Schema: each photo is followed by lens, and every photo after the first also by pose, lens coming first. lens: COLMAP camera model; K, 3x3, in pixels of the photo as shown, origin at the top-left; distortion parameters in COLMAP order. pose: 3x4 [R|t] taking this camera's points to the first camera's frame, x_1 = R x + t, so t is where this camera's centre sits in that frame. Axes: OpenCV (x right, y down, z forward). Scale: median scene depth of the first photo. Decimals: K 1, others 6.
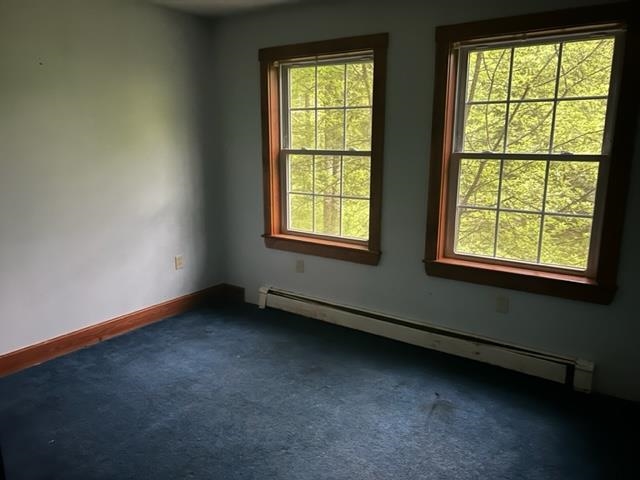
lens RADIAL K [[473.5, 0, 320.0], [0, 473.5, 240.0], [0, 0, 1]] dist [0.000361, -0.005784]
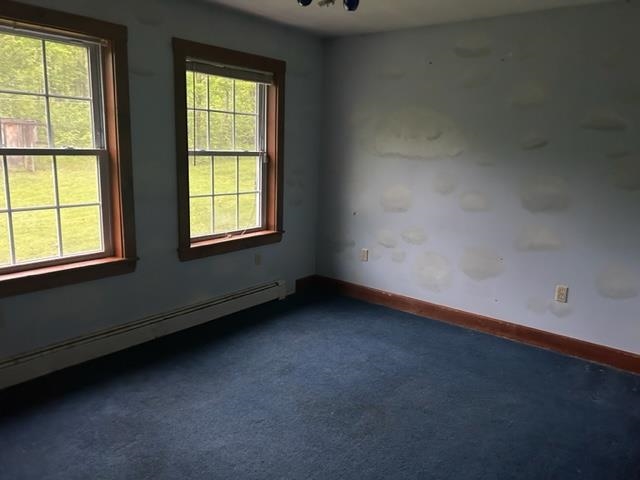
lens RADIAL K [[473.5, 0, 320.0], [0, 473.5, 240.0], [0, 0, 1]] dist [0.000361, -0.005784]
pose [[0.094715, -0.196928, 0.975832, -0.835228], [0.174721, 0.968312, 0.178452, -0.122001], [-0.980052, 0.153596, 0.126121, 0.562319]]
